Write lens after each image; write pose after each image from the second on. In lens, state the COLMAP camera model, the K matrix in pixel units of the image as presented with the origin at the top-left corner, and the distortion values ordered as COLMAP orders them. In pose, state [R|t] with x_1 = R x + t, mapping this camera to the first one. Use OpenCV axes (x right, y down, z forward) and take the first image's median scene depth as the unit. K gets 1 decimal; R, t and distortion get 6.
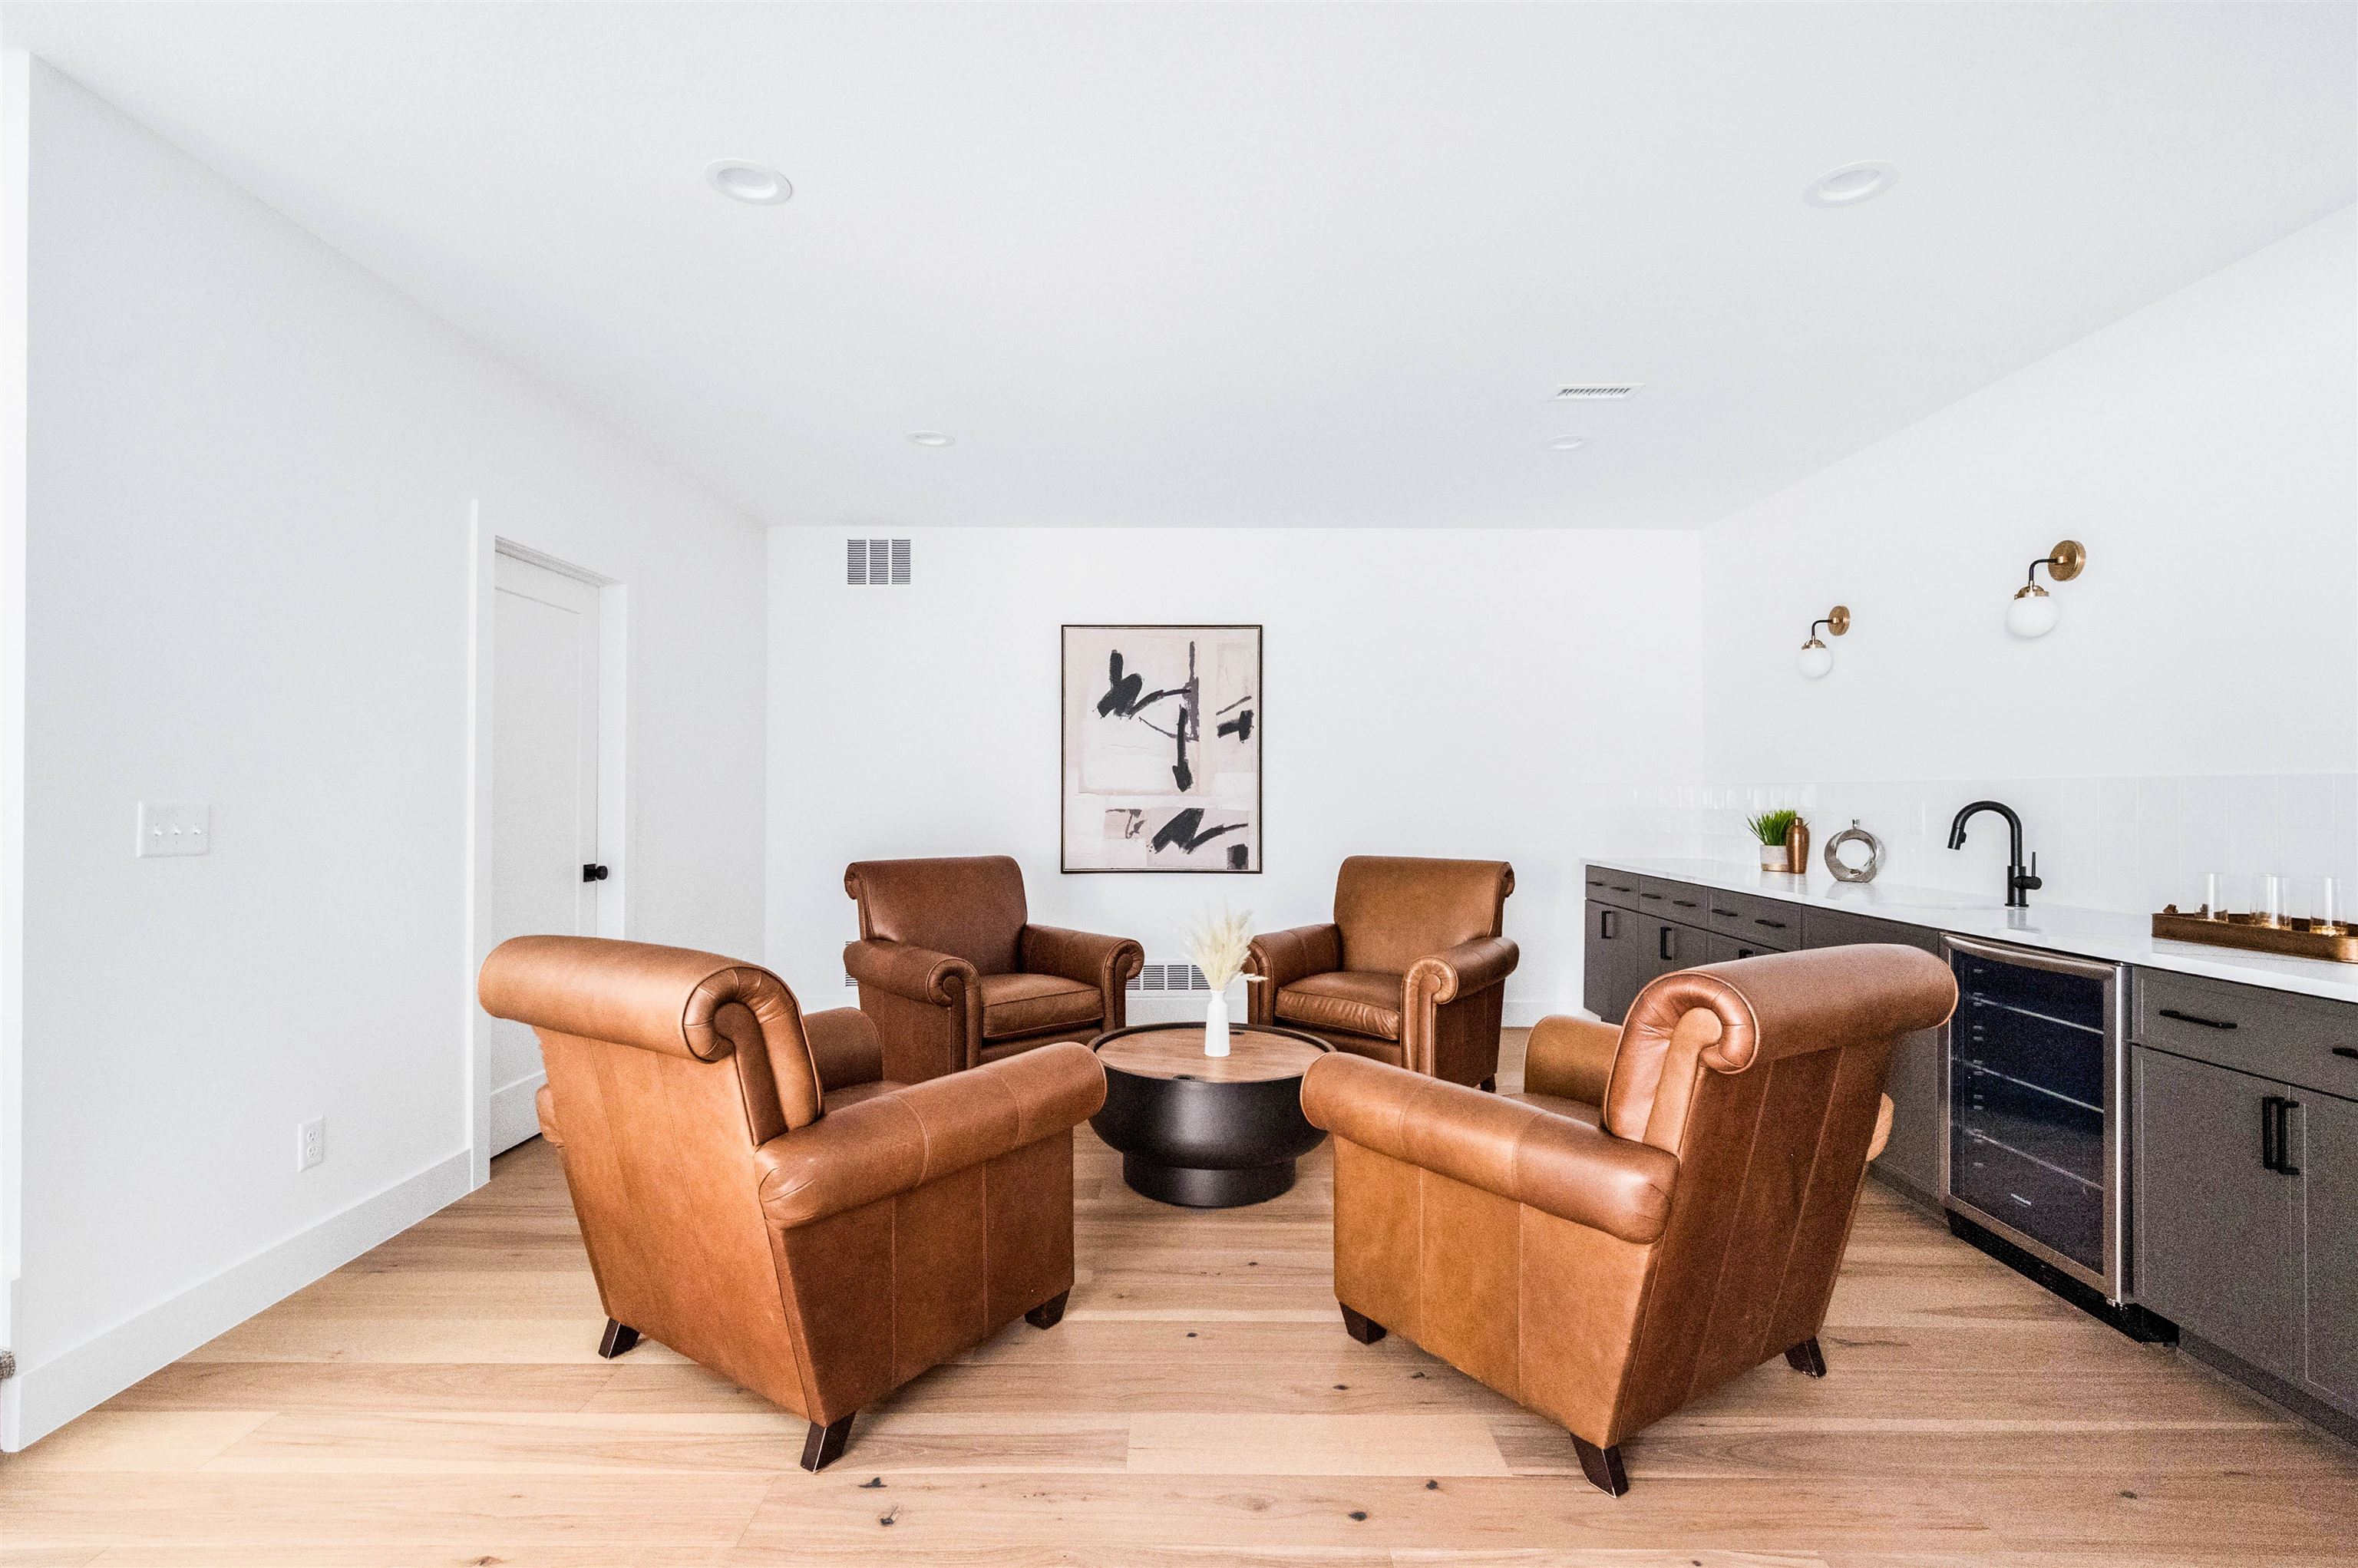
lens RADIAL K [[1075.2, 0, 1179.3], [0, 1075.2, 784.0], [0, 0, 1]] dist [-0.005852, -0.000856]
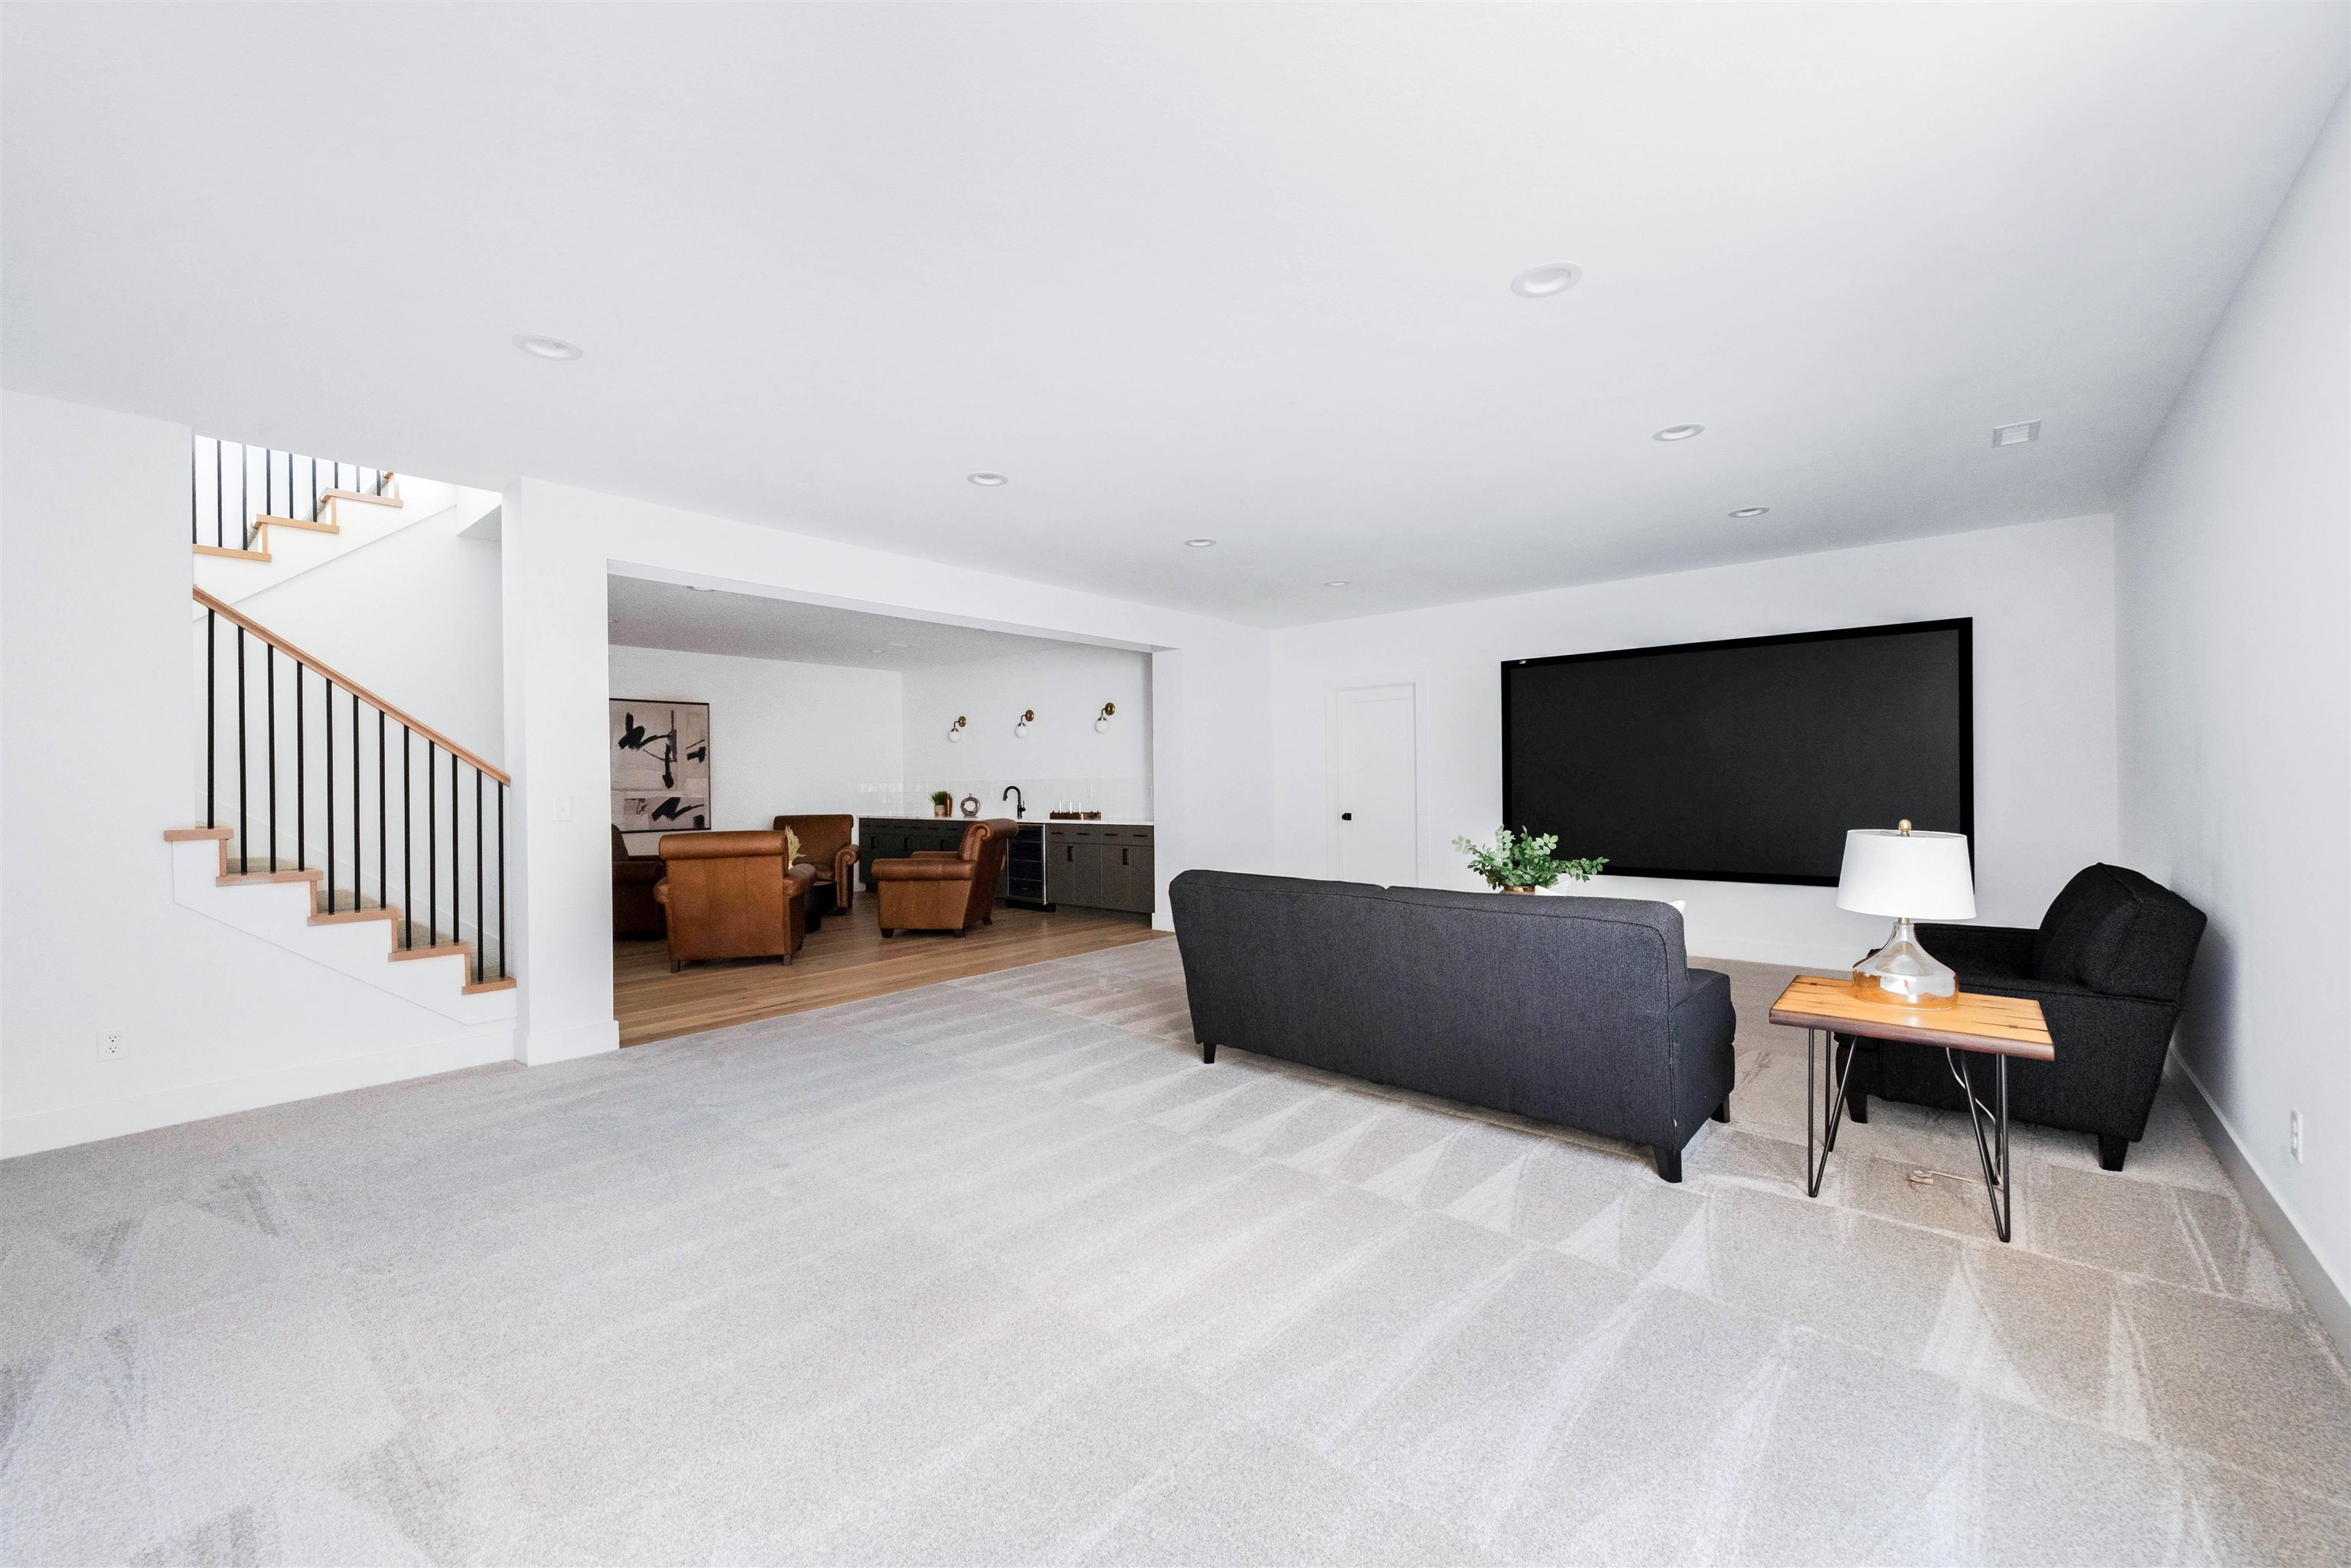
lens RADIAL K [[959.0, 0, 1177.0], [0, 959.0, 779.0], [0, 0, 1]] dist [-0.000329, -0.000010]
pose [[0.641427, -0.010196, 0.767116, -0.726044], [0.010180, 0.999937, 0.004778, -0.009244], [-0.767116, 0.004744, 0.641491, -0.789038]]
